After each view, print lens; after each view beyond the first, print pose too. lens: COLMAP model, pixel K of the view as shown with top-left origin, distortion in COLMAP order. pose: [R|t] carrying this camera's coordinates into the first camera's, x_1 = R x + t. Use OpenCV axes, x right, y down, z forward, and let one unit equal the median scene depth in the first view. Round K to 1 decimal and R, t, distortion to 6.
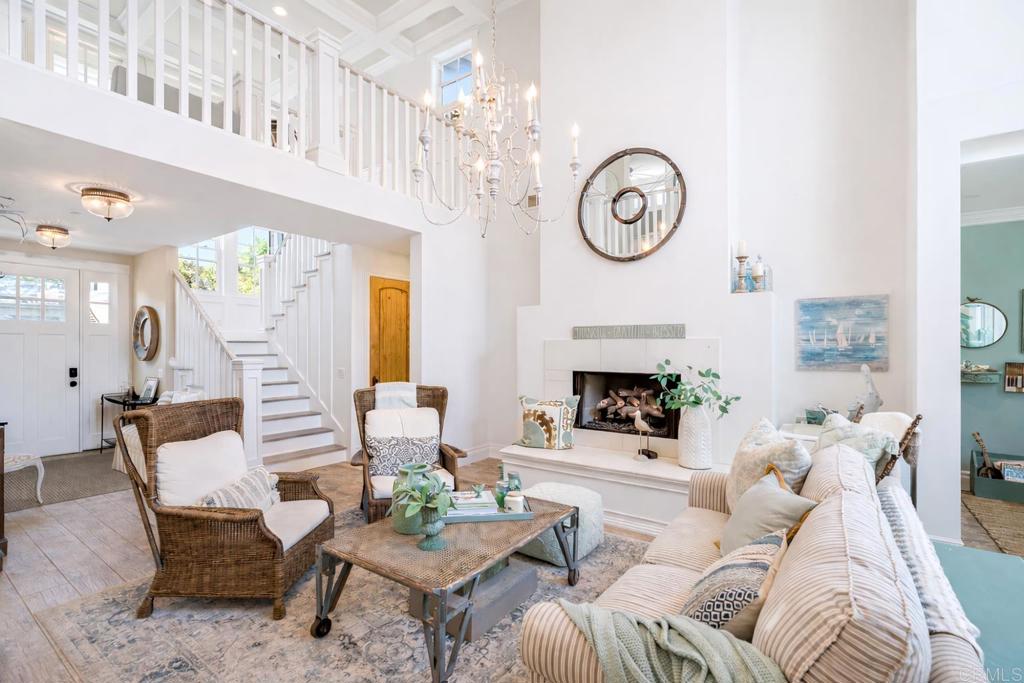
lens RADIAL K [[468.4, 0, 508.1], [0, 468.4, 343.8], [0, 0, 1]] dist [0.001569, 0.000203]
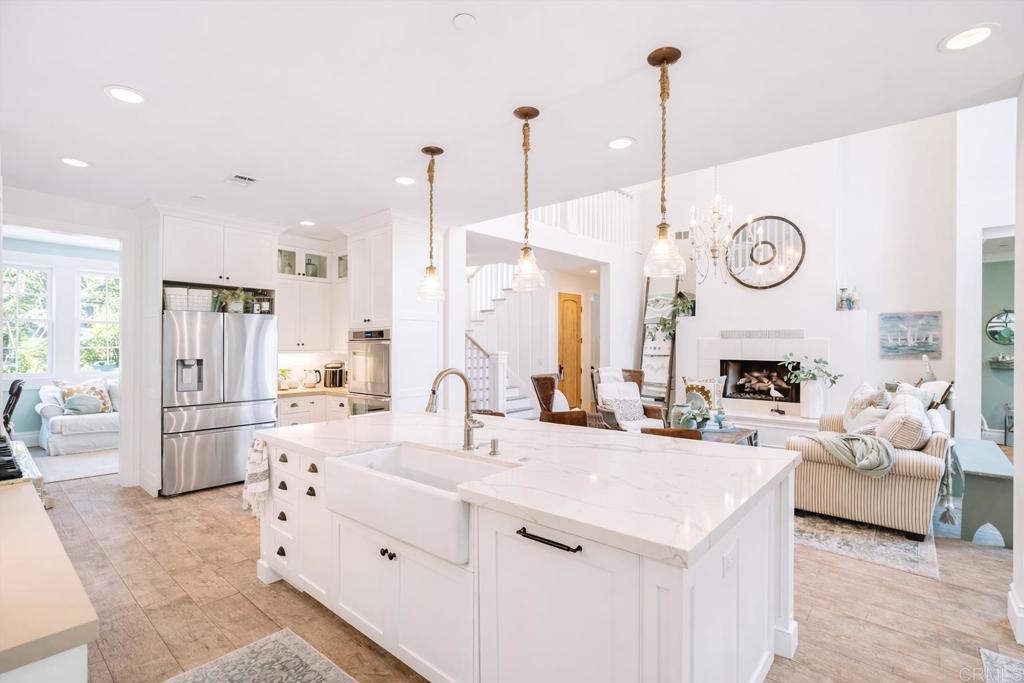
lens RADIAL K [[468.4, 0, 520.2], [0, 468.4, 335.4], [0, 0, 1]] dist [0.001569, 0.000203]
pose [[0.995350, -0.002709, -0.096282, -0.418587], [0.002148, 0.999980, -0.005934, -0.014723], [0.096296, 0.005700, 0.995336, -0.657762]]
